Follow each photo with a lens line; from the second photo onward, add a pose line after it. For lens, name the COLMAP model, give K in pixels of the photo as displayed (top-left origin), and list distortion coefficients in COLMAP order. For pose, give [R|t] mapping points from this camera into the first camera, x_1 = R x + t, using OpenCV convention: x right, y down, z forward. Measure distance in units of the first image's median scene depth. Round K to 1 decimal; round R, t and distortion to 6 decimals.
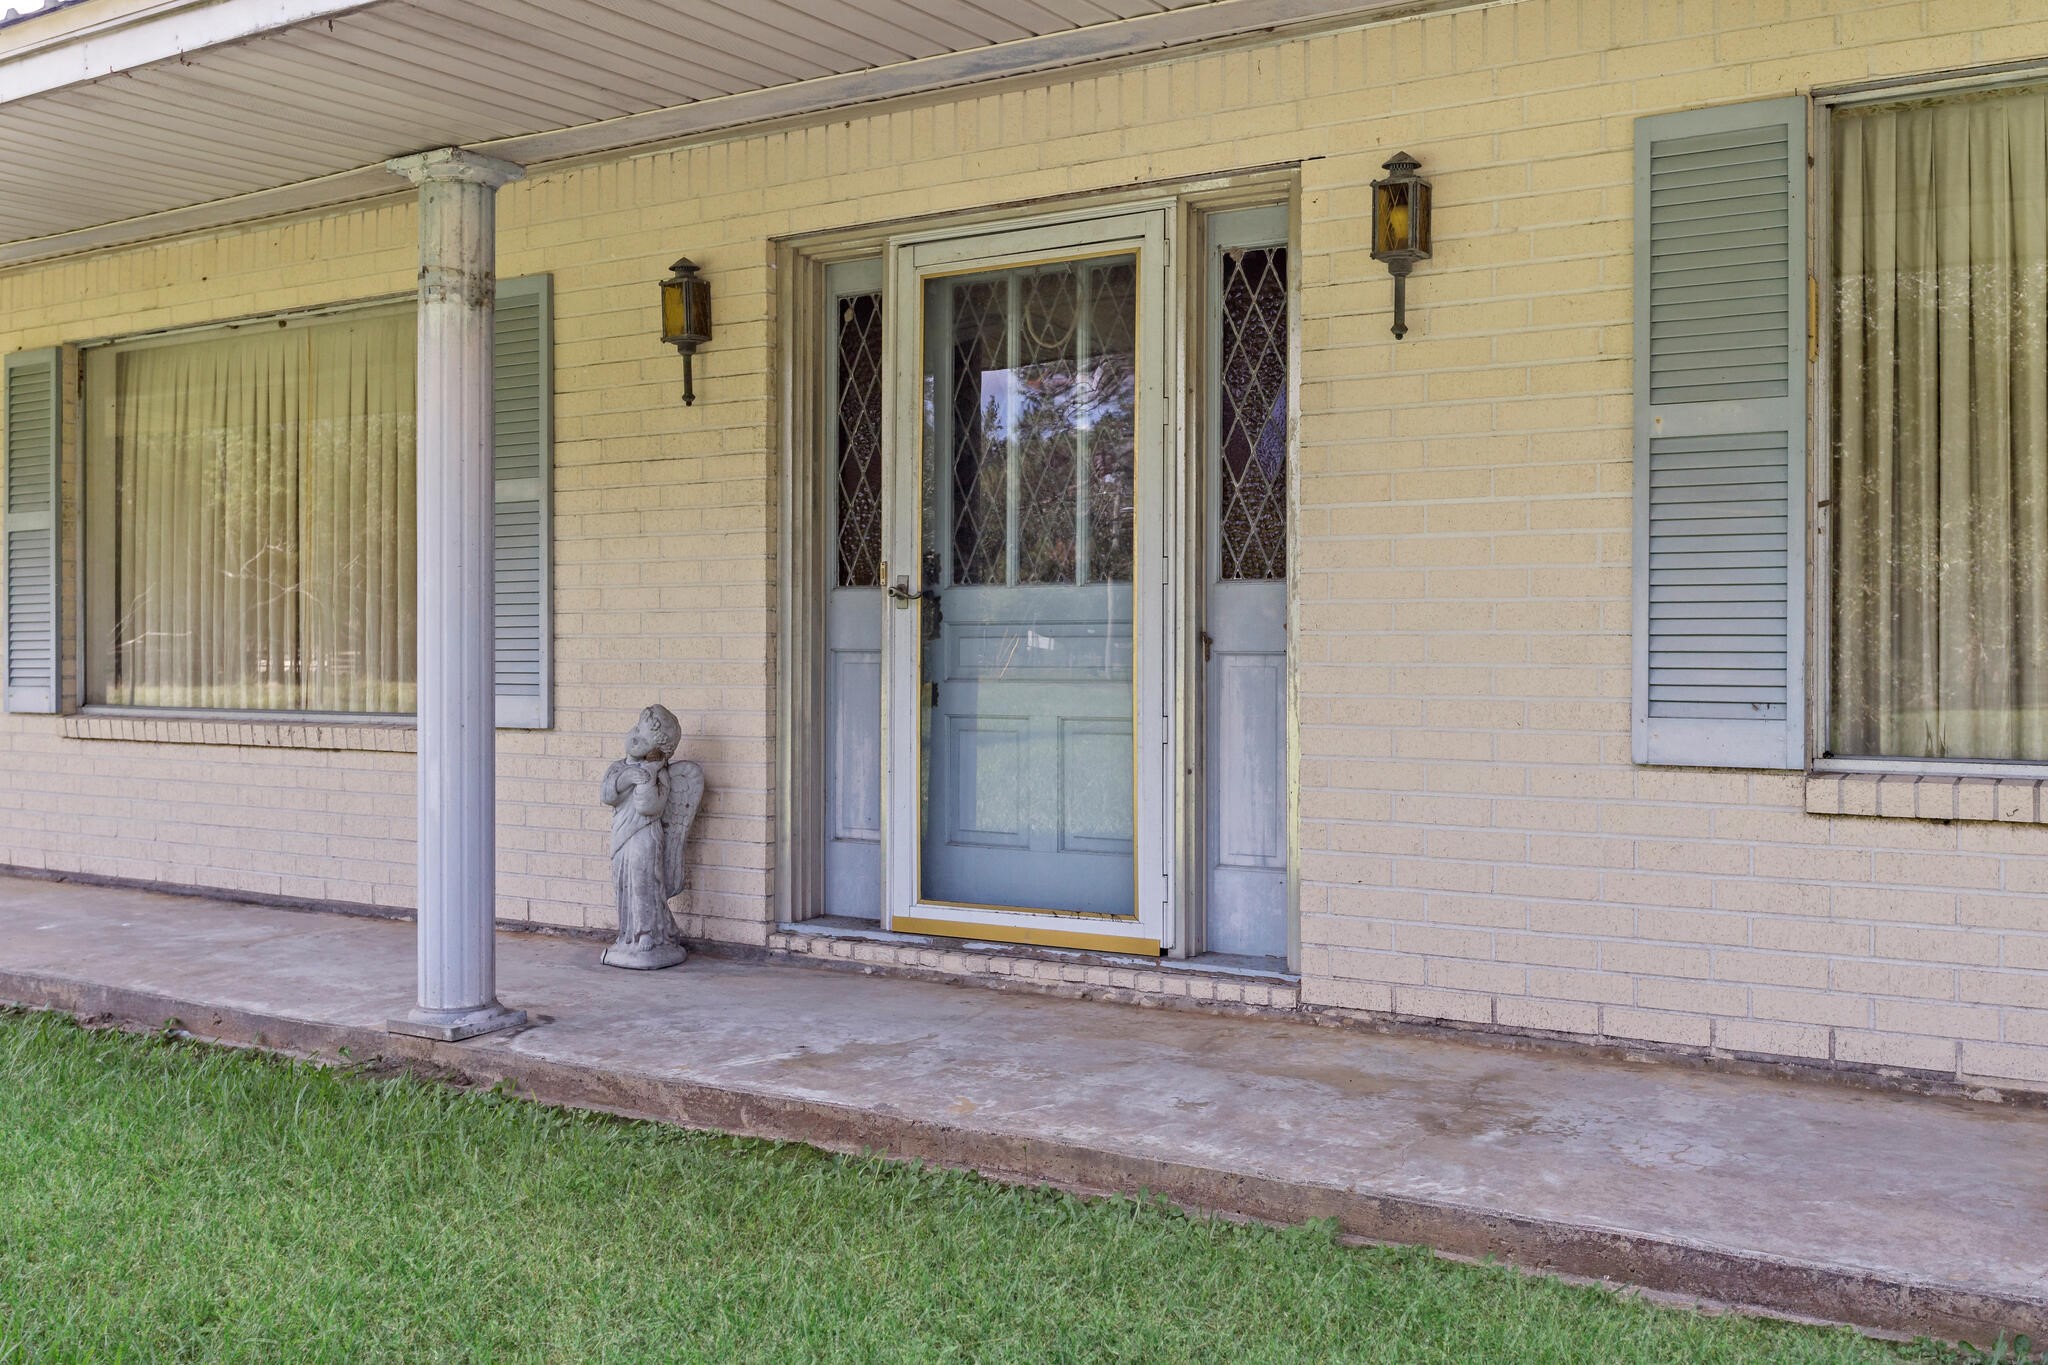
lens RADIAL K [[1976.4, 0, 1020.6], [0, 1976.4, 672.5], [0, 0, 1]] dist [0.010835, 0.000000]
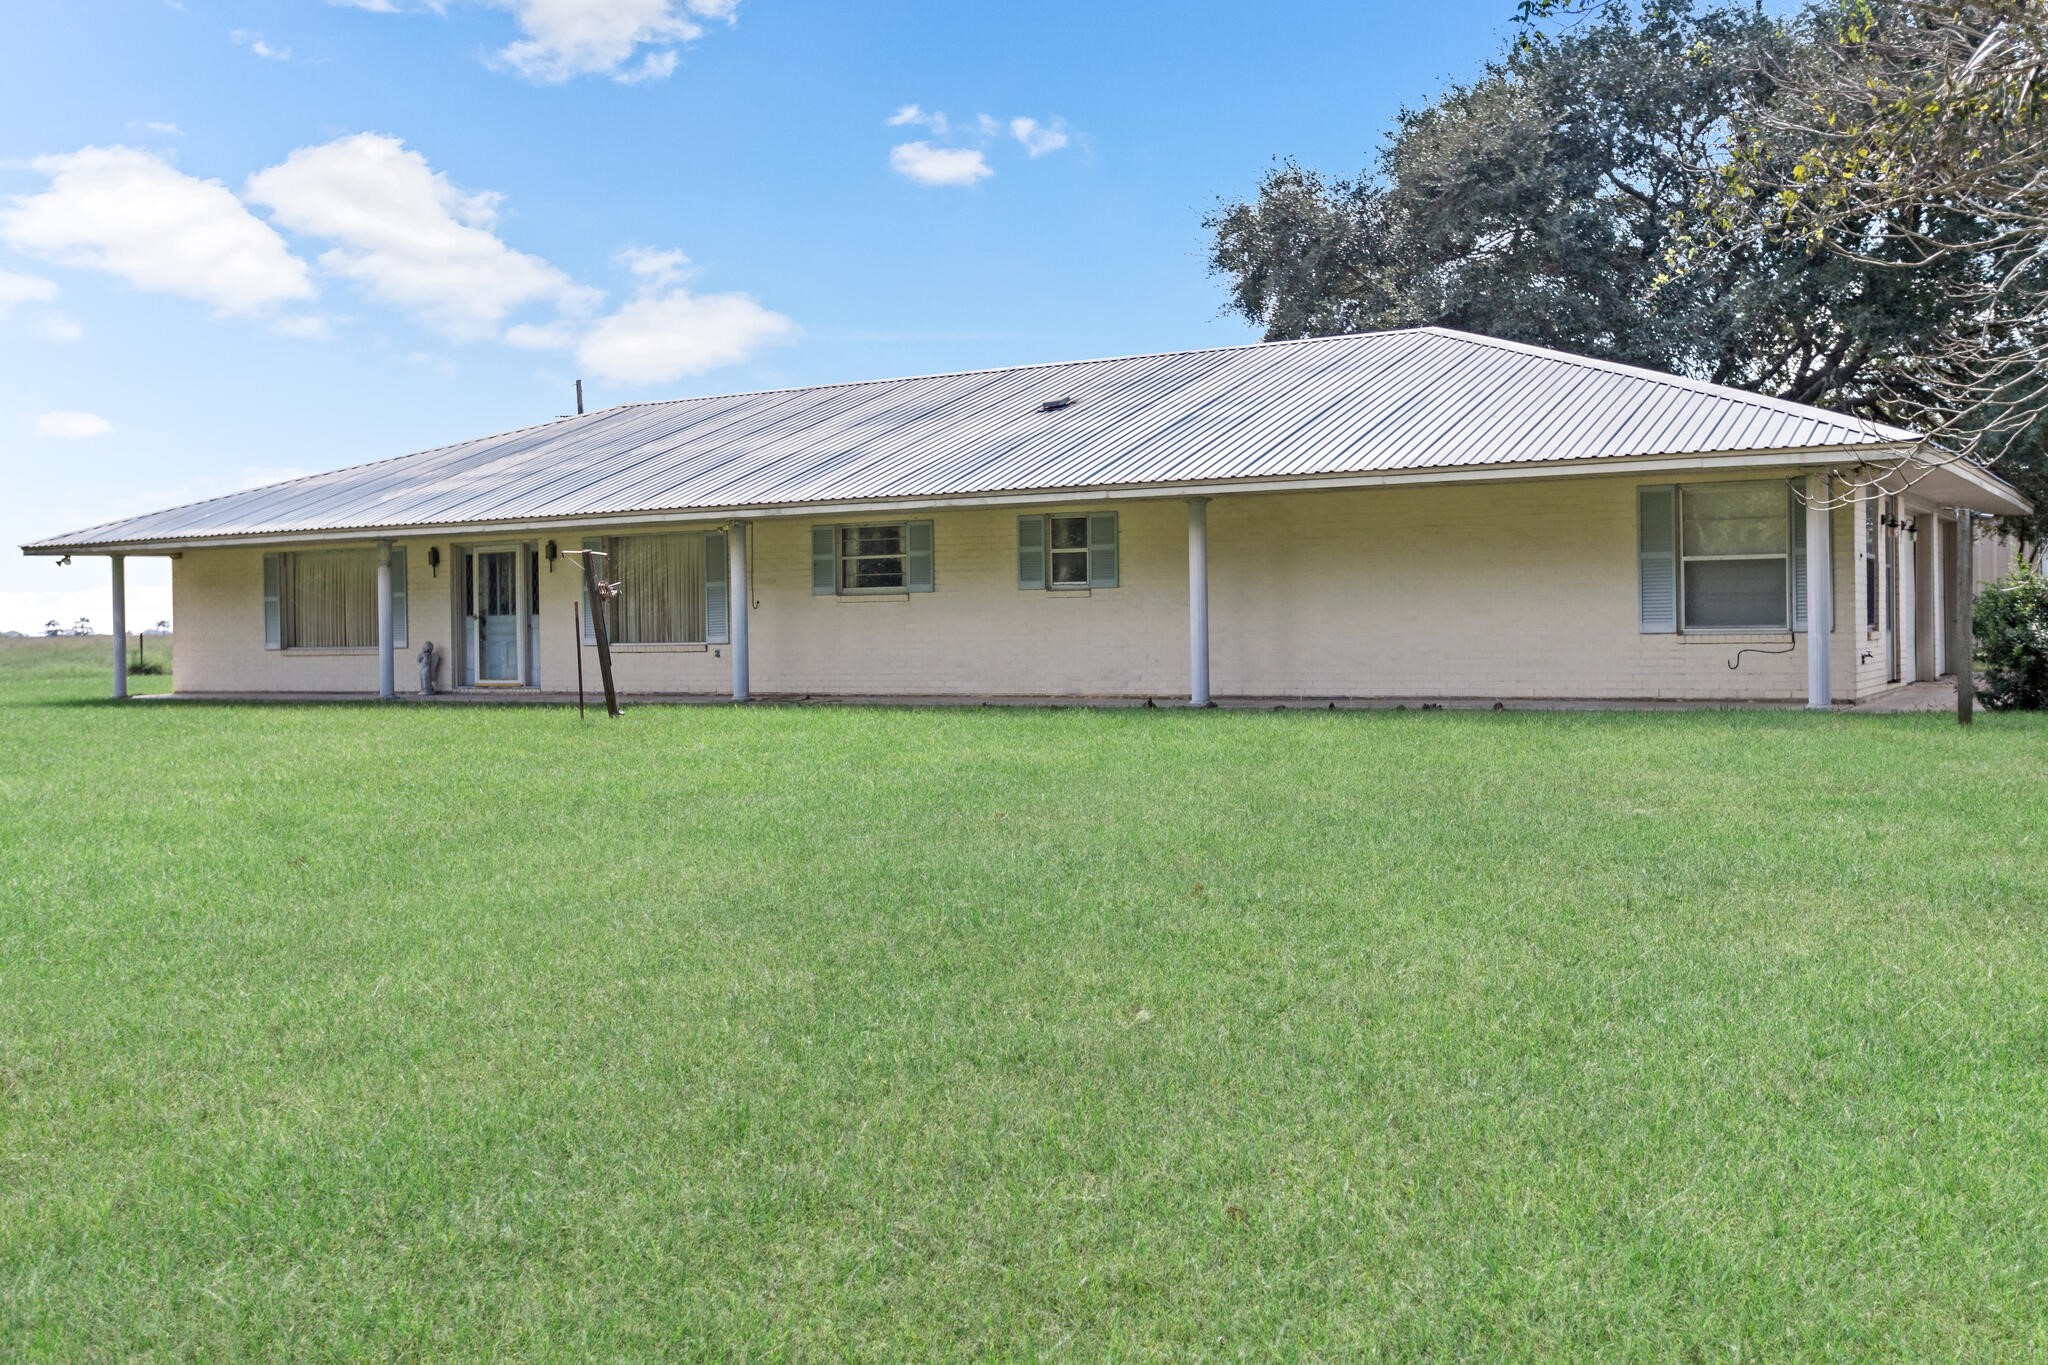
lens RADIAL K [[2029.3, 0, 1019.7], [0, 2029.3, 678.3], [0, 0, 1]] dist [-0.008842, 0.000000]
pose [[0.999368, -0.013903, 0.032726, 1.117406], [0.013730, 0.999891, 0.005511, 0.102002], [-0.032799, -0.005058, 0.999449, -4.069116]]
